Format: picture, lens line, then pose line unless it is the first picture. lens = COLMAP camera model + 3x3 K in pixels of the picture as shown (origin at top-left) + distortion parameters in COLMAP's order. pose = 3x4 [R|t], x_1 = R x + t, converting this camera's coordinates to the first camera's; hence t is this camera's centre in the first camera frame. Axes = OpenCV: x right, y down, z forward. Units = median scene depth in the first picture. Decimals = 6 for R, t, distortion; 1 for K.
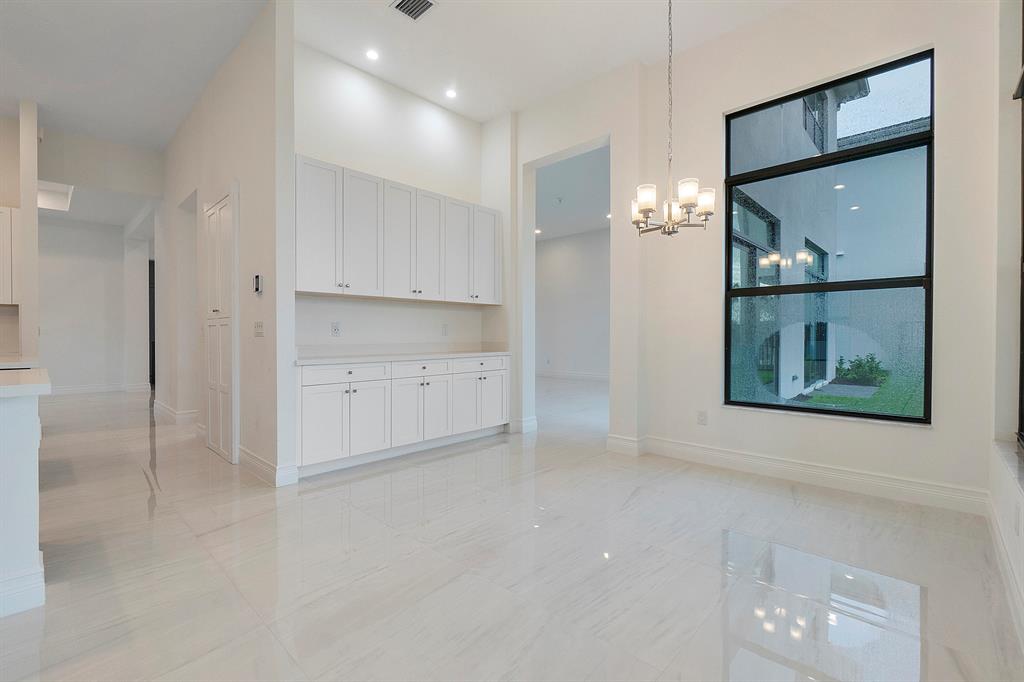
lens RADIAL K [[447.5, 0, 515.9], [0, 447.5, 336.5], [0, 0, 1]] dist [-0.004251, 0.001248]
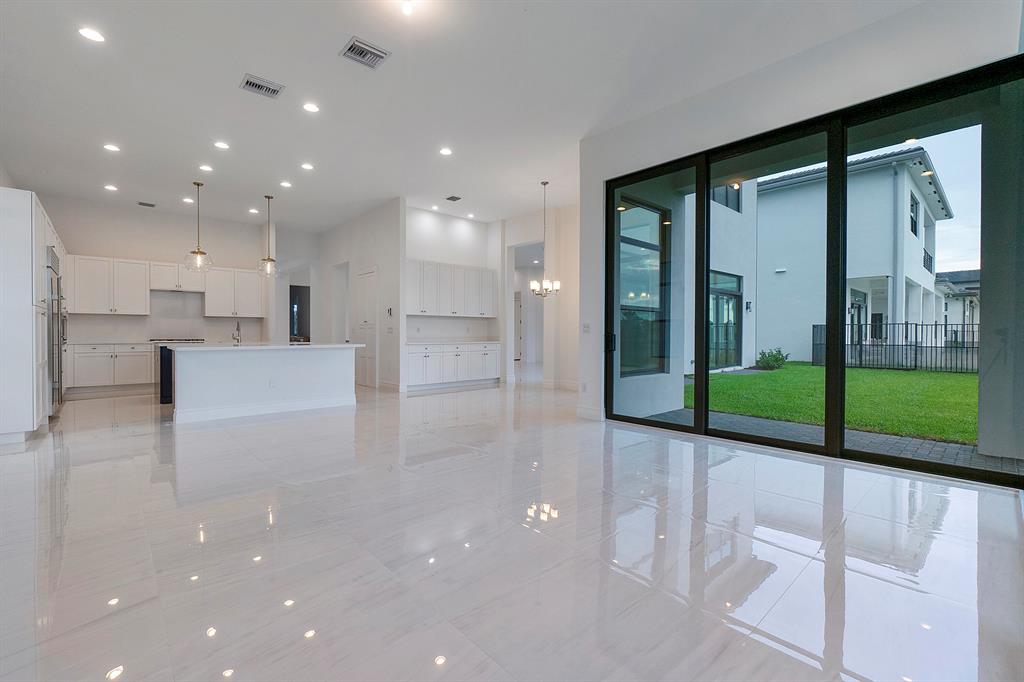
lens RADIAL K [[447.5, 0, 510.9], [0, 447.5, 336.5], [0, 0, 1]] dist [-0.004251, 0.001248]
pose [[0.995581, 0.004260, -0.093806, 0.230332], [-0.004255, 0.999991, 0.000253, 0.012477], [0.093806, 0.000148, 0.995590, -1.022728]]
